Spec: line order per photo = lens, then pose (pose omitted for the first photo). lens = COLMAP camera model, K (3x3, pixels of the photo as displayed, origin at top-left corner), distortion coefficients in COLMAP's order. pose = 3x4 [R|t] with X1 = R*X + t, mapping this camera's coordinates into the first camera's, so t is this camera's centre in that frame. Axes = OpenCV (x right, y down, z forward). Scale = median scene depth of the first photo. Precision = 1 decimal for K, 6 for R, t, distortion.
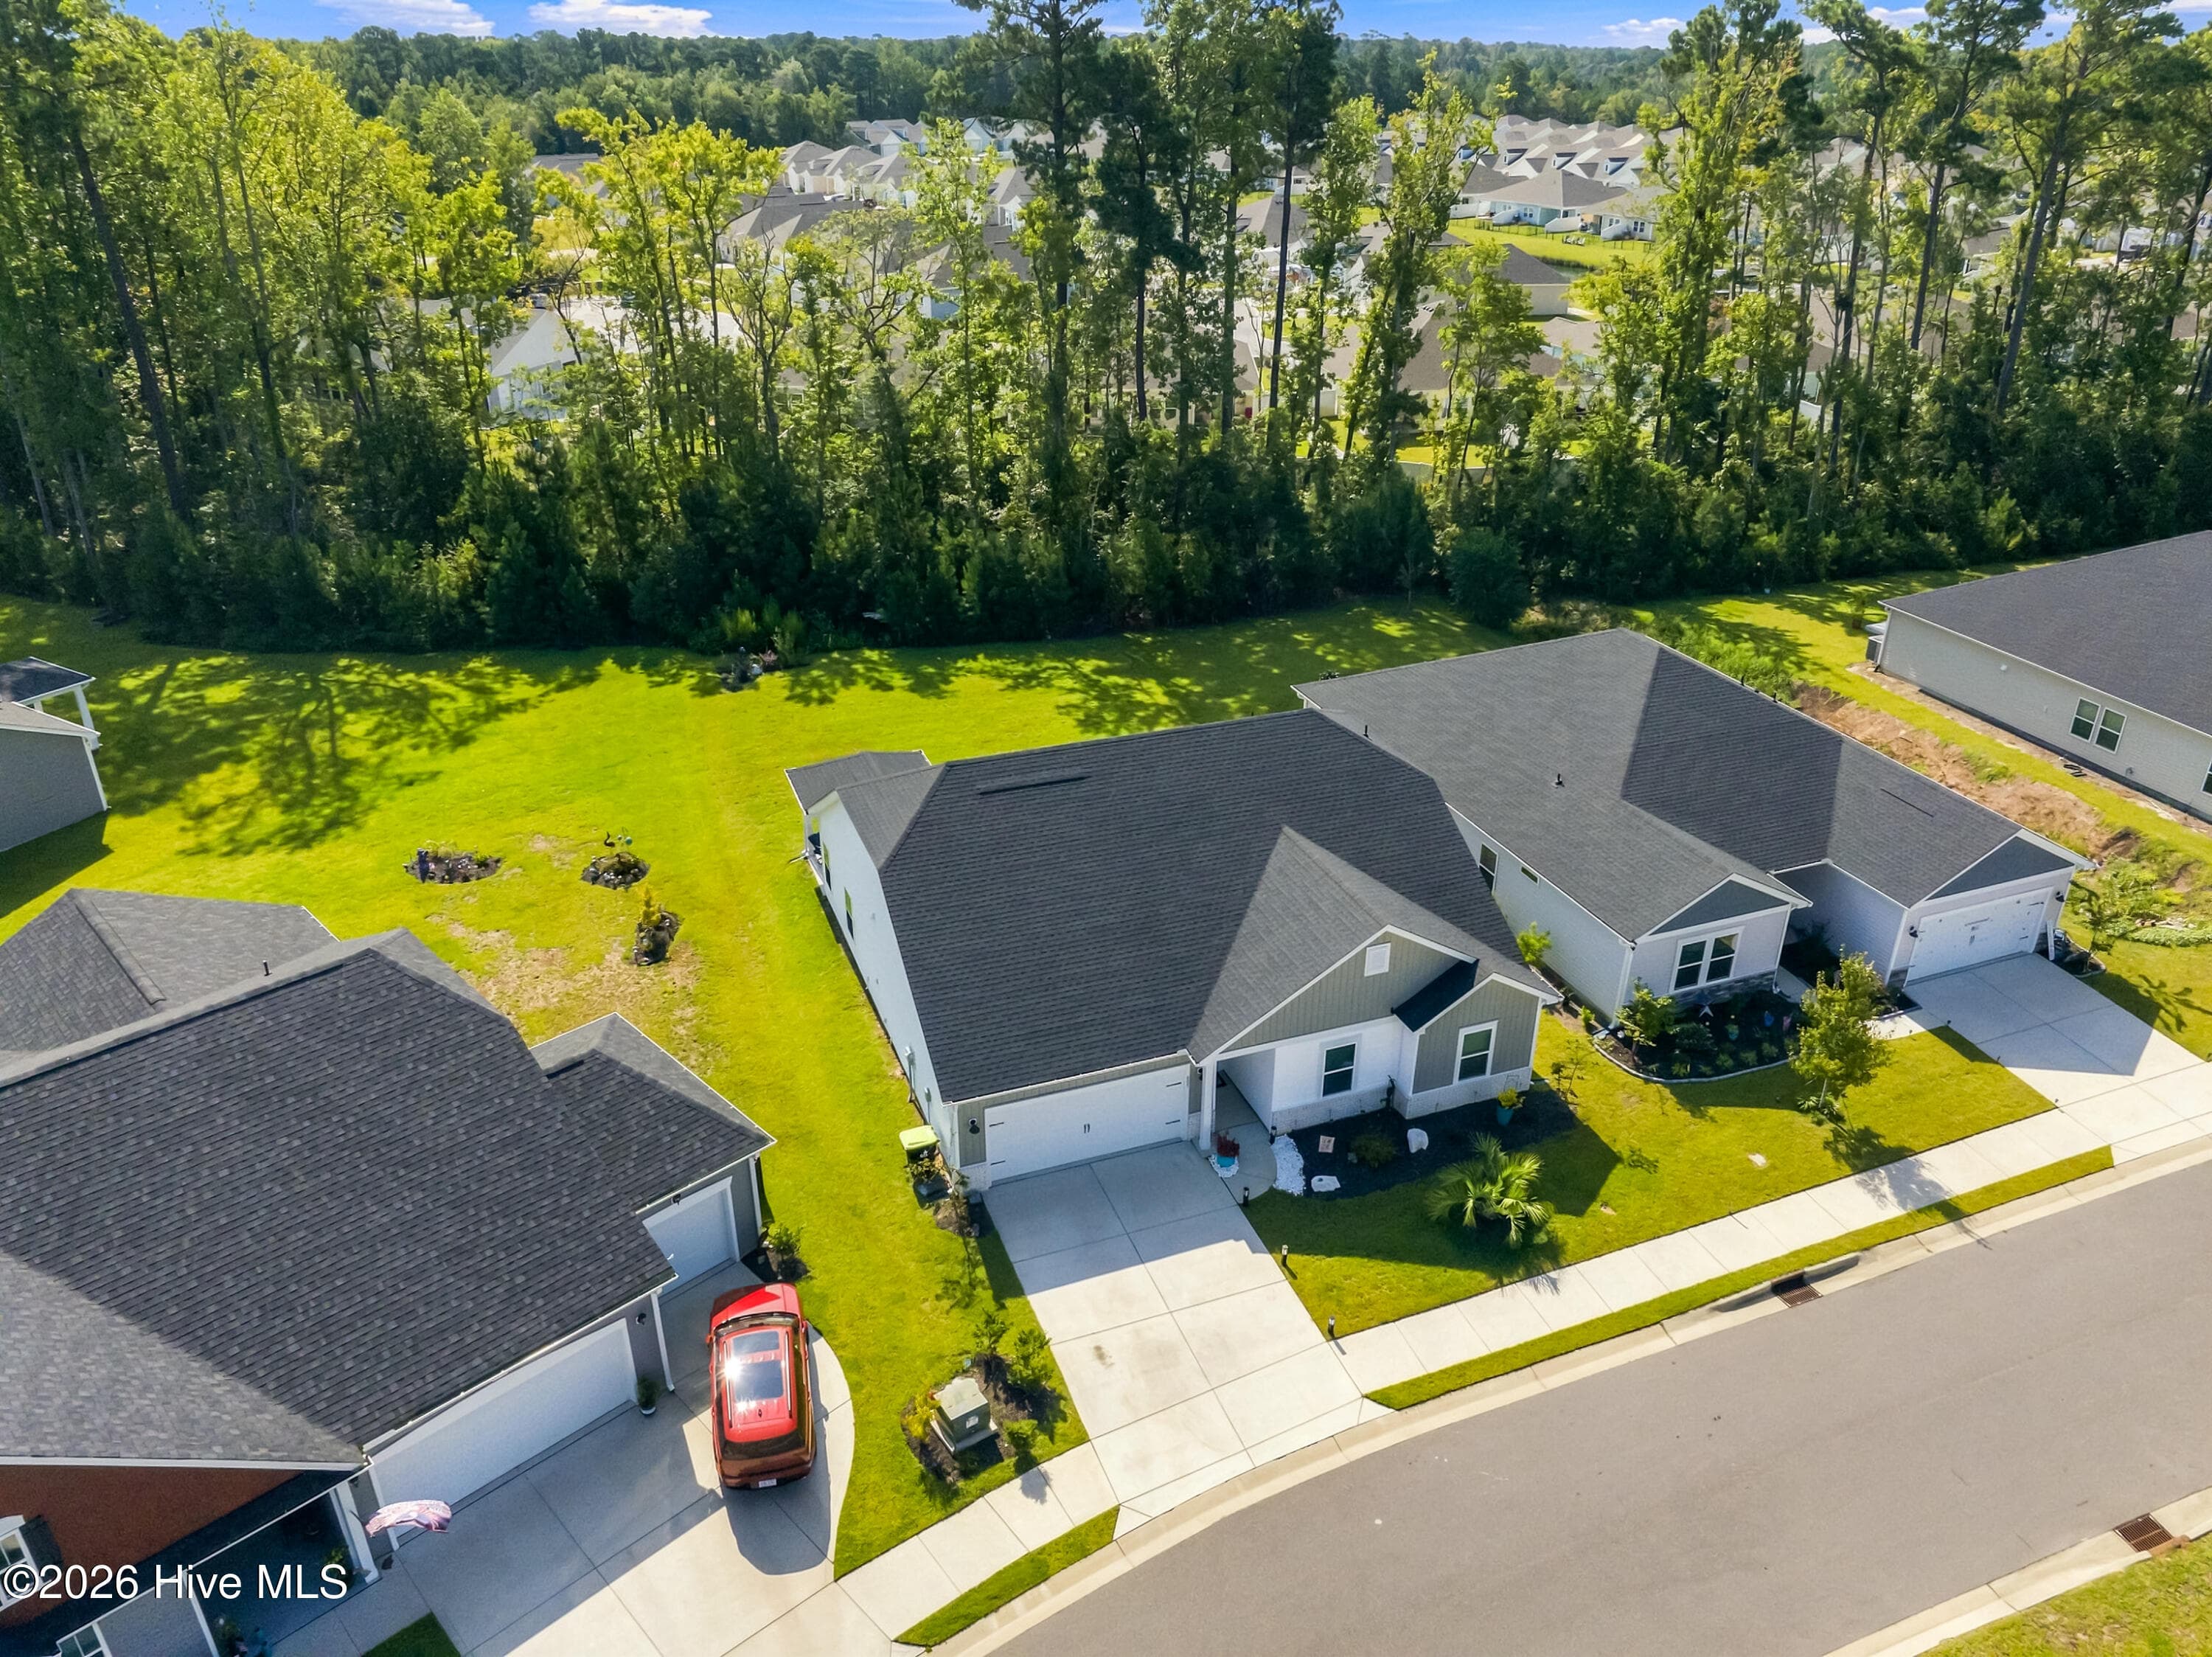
lens RADIAL K [[1559.7, 0, 1101.2], [0, 1559.7, 823.2], [0, 0, 1]] dist [-0.034612, 0.002258]
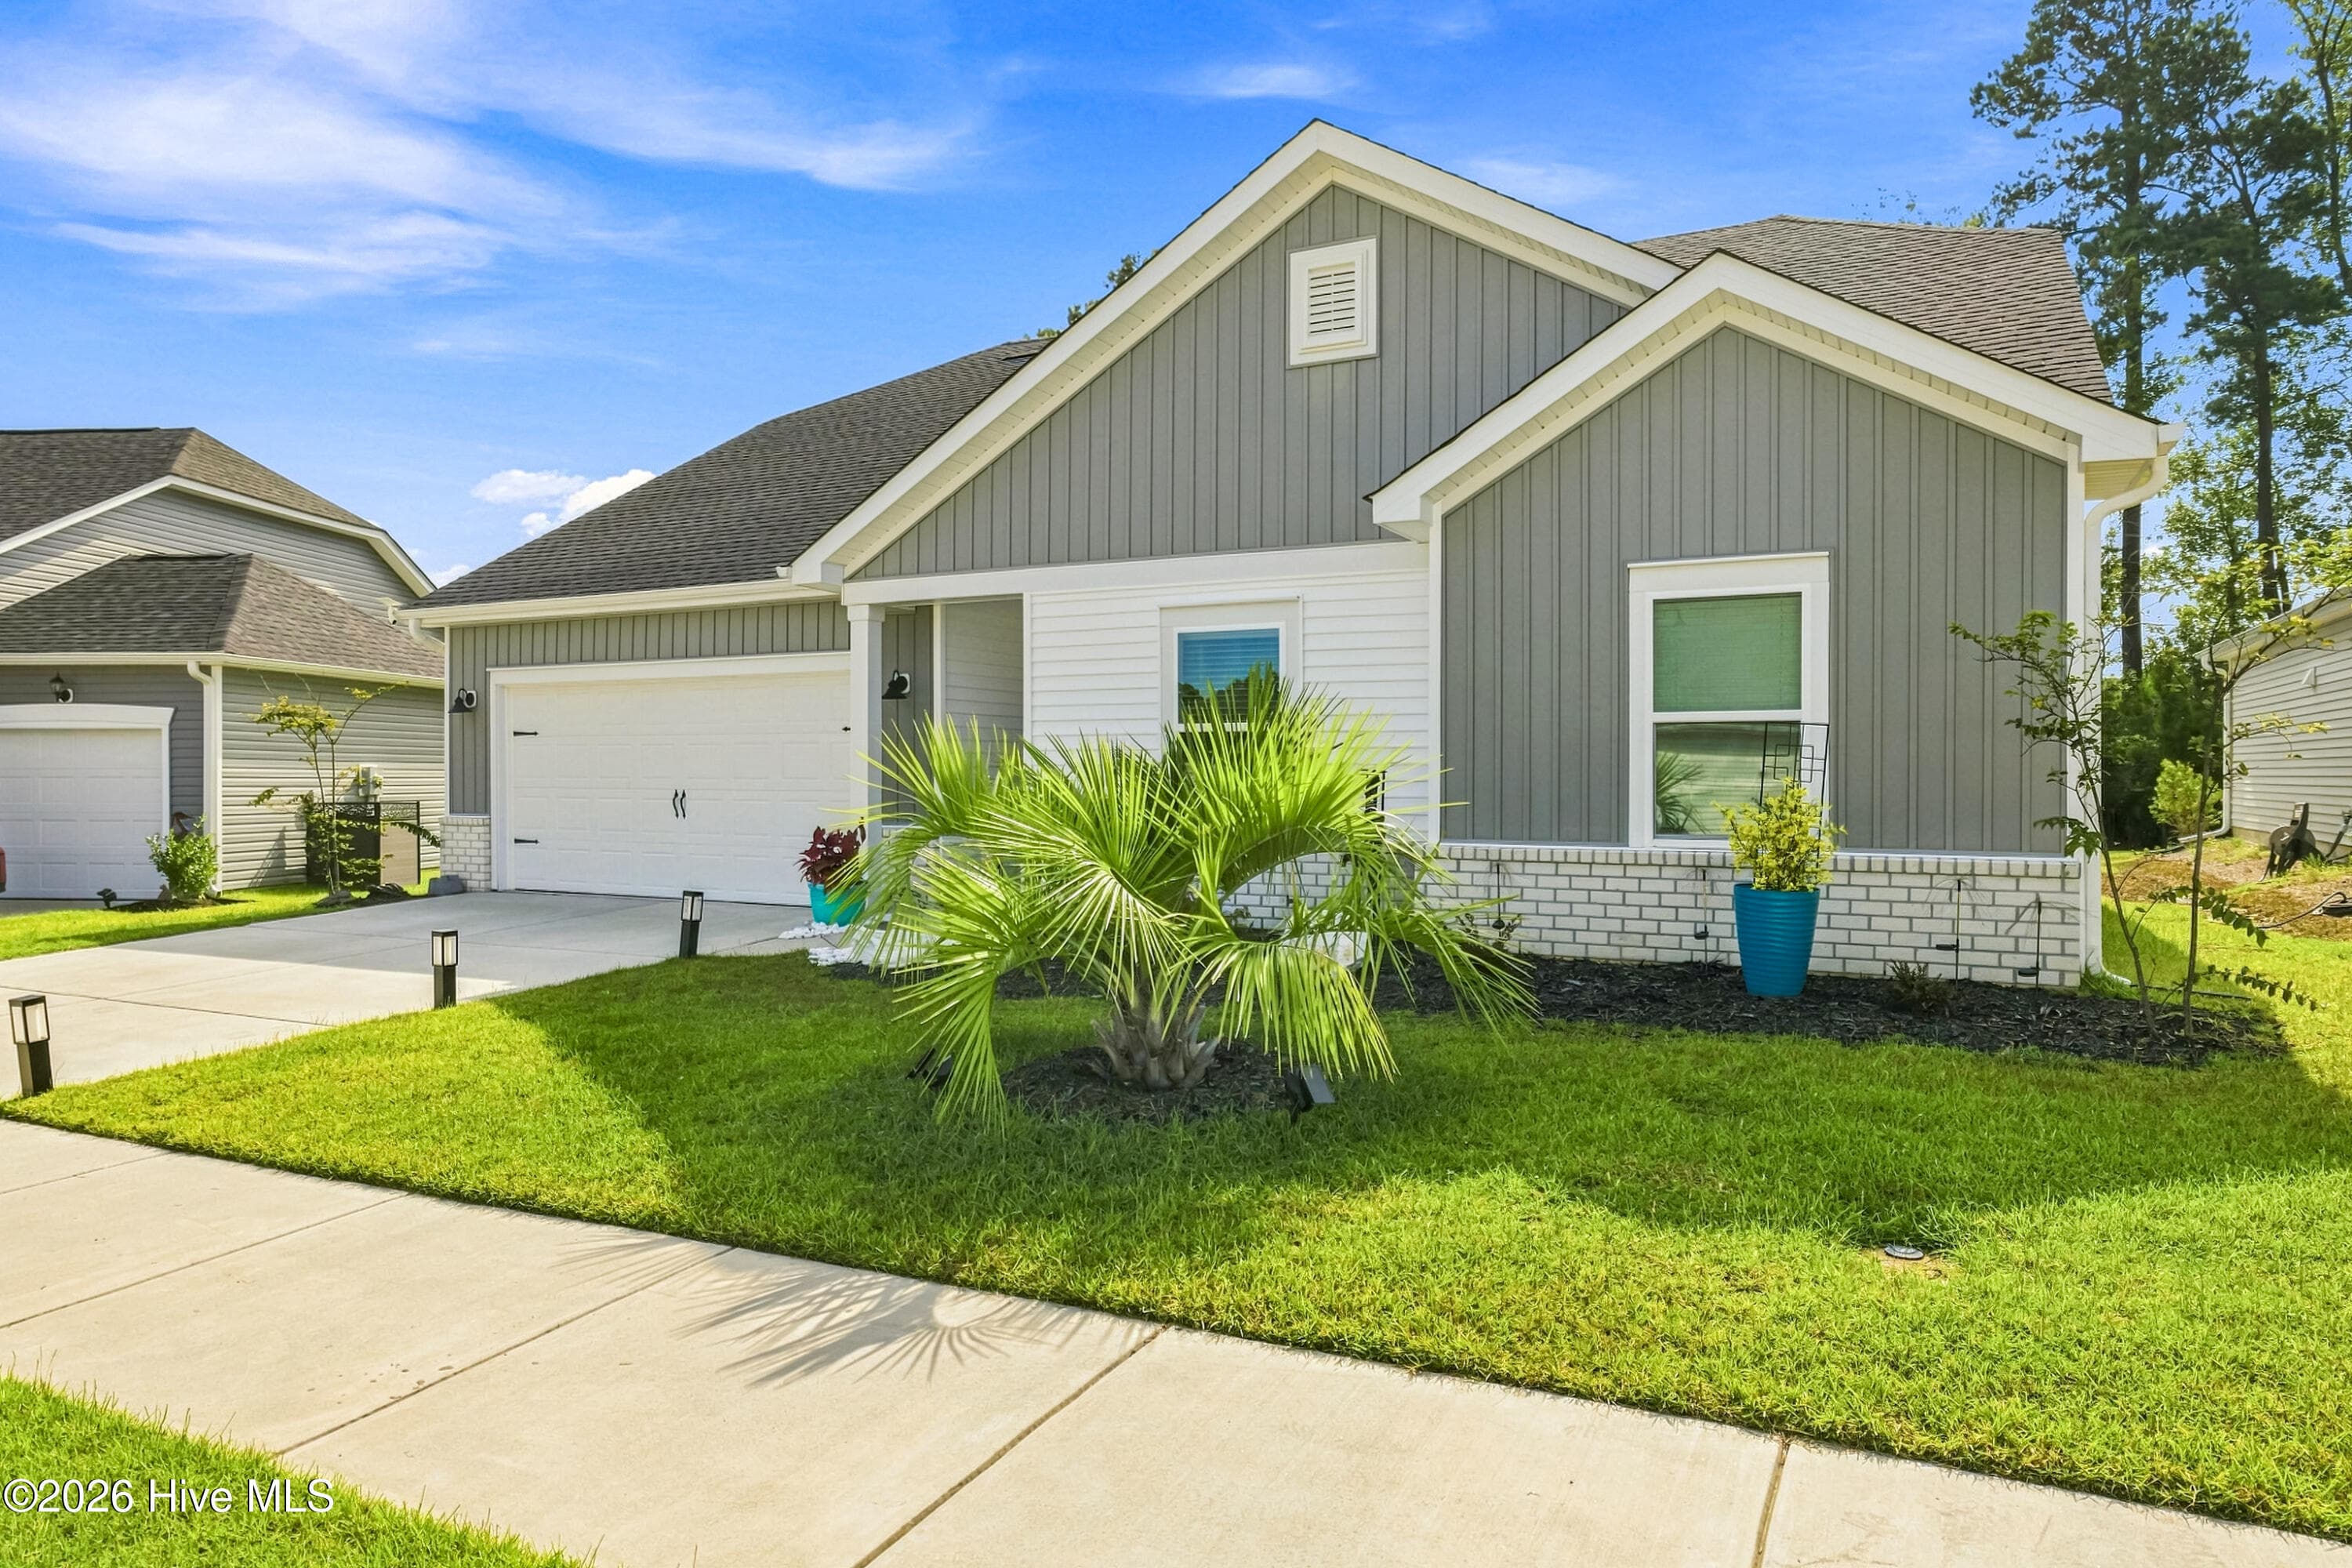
lens RADIAL K [[1452.4, 0, 1176.1], [0, 1452.4, 777.8], [0, 0, 1]] dist [0.000291, 0.000003]
pose [[0.670635, -0.000356, -0.741788, 0.348983], [-0.332889, 0.893505, -0.301387, 0.252187], [0.662898, 0.449053, 0.599097, 0.823301]]
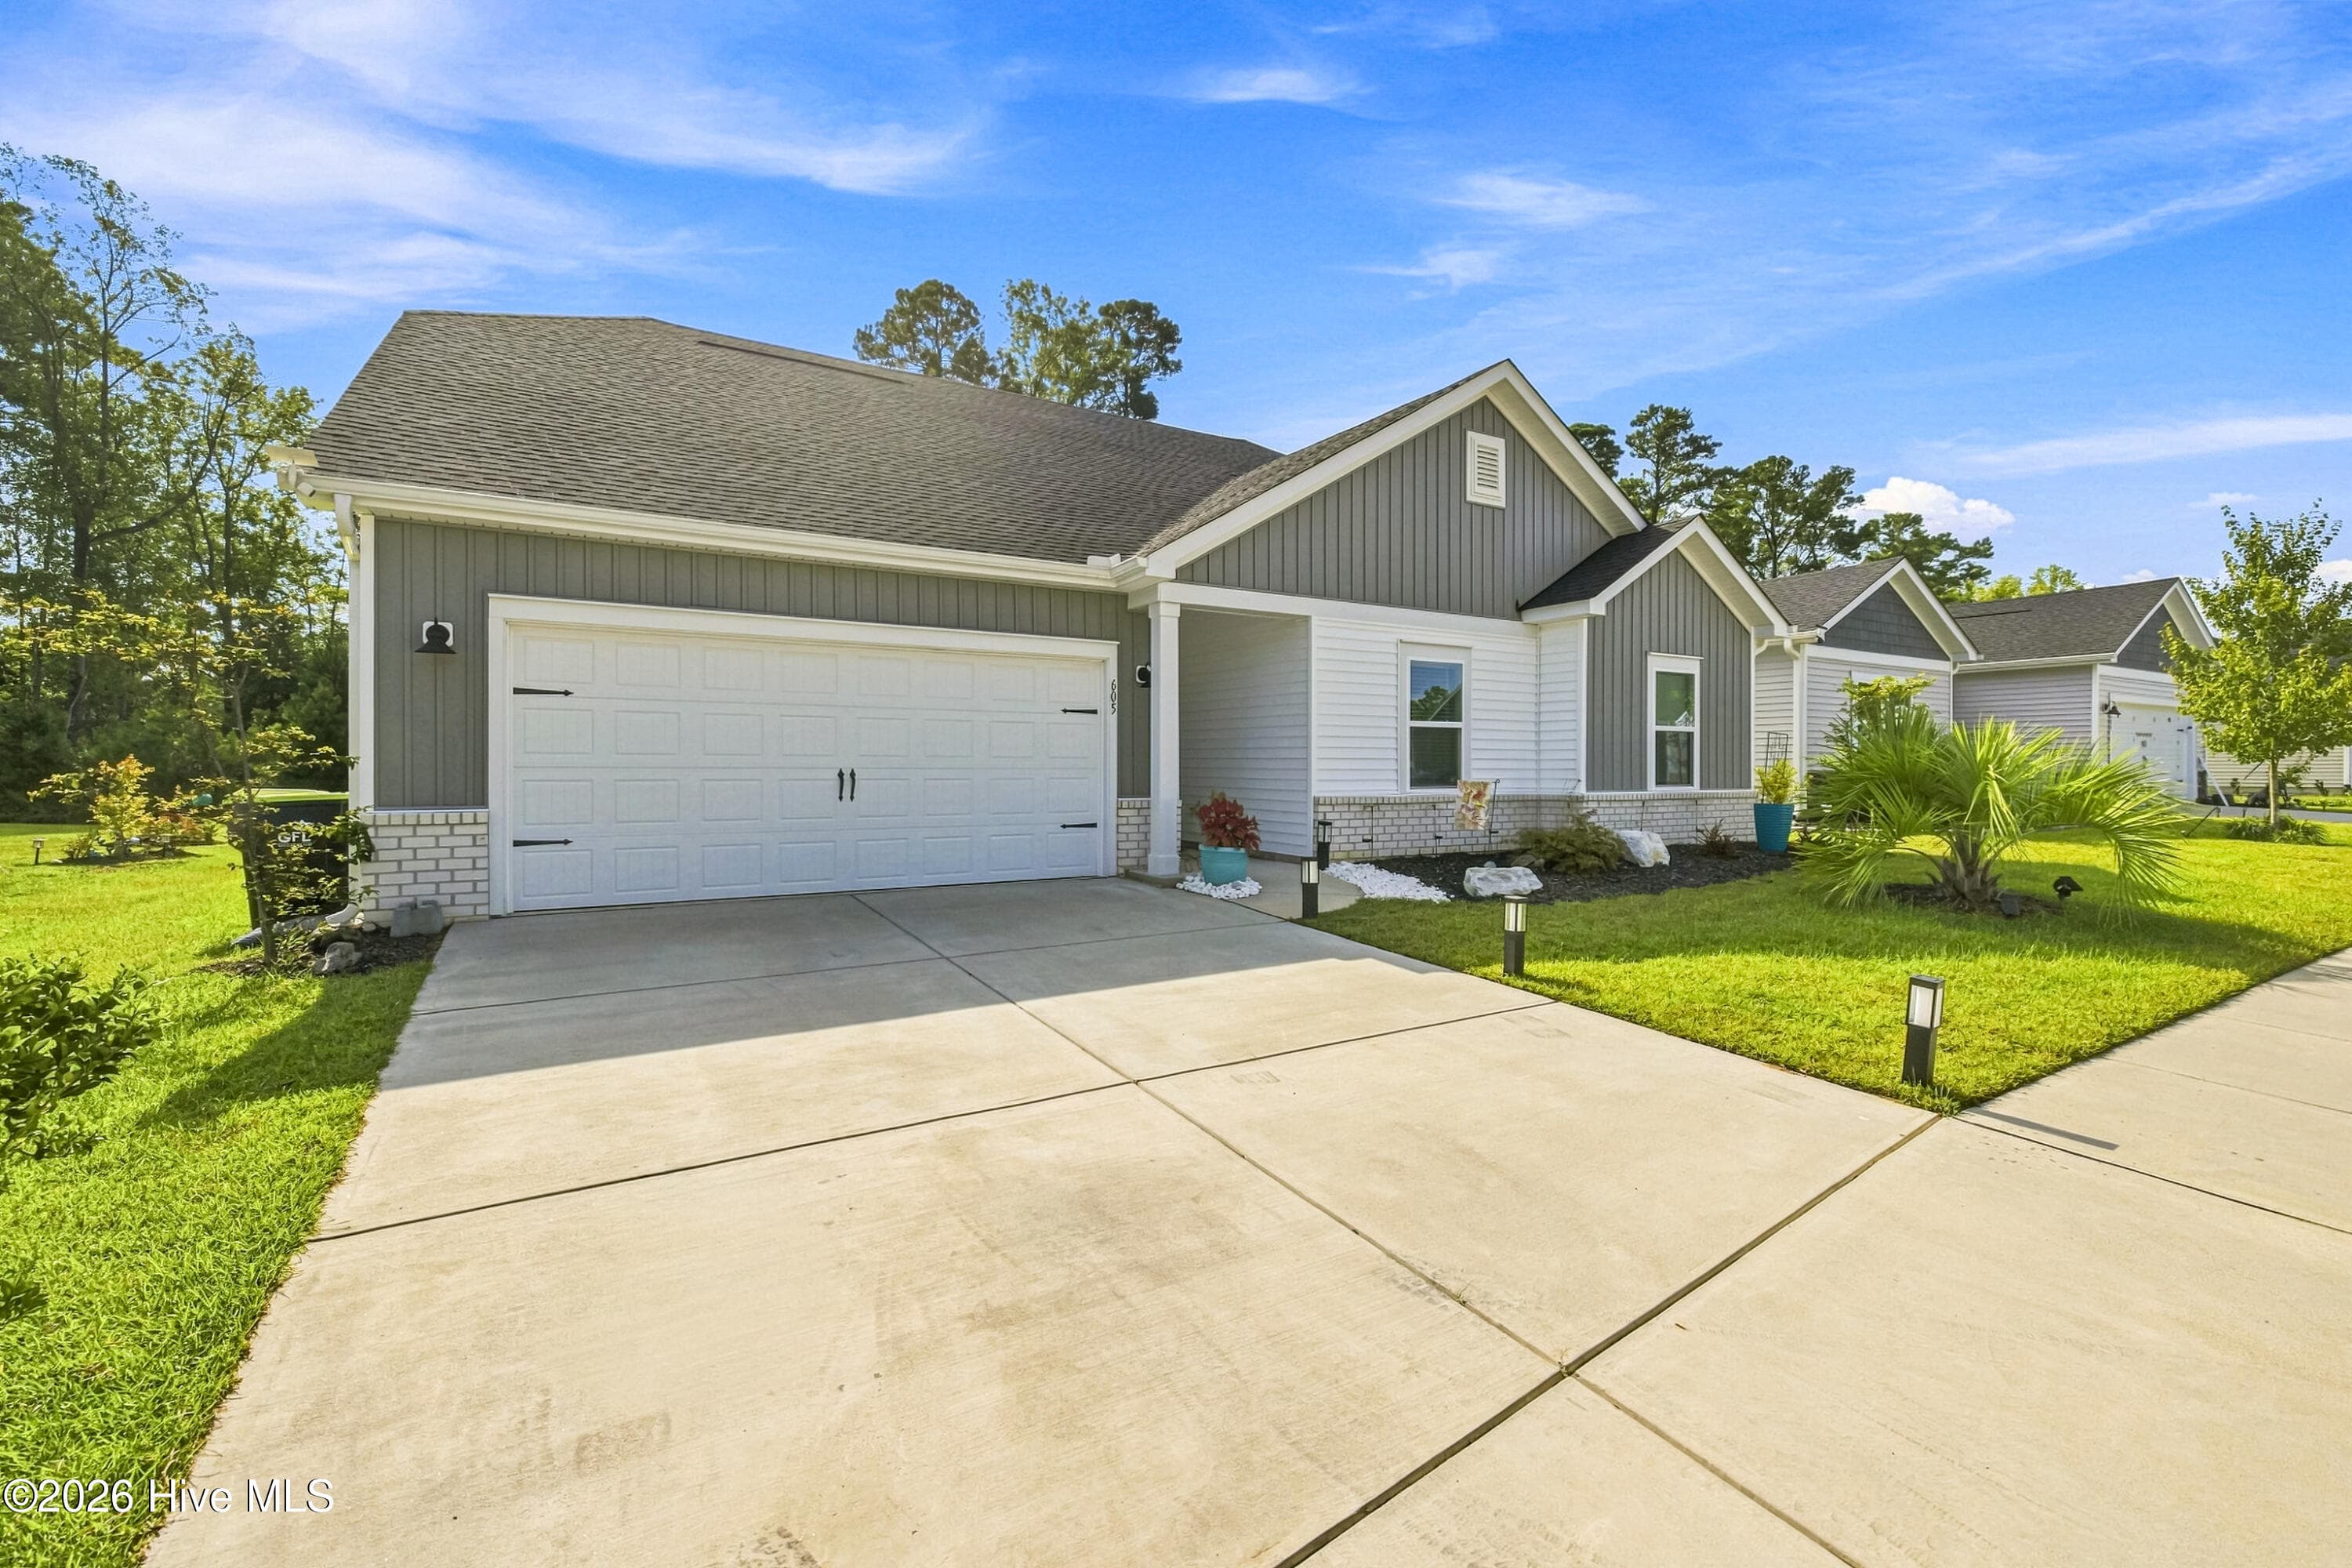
lens RADIAL K [[996.3, 0, 1173.0], [0, 996.3, 778.0], [0, 0, 1]] dist [0.002874, 0.000528]
pose [[0.984049, -0.003969, 0.177851, 0.023293], [0.081383, 0.899045, -0.430226, 0.290451], [-0.158189, 0.437838, 0.885028, 0.751543]]
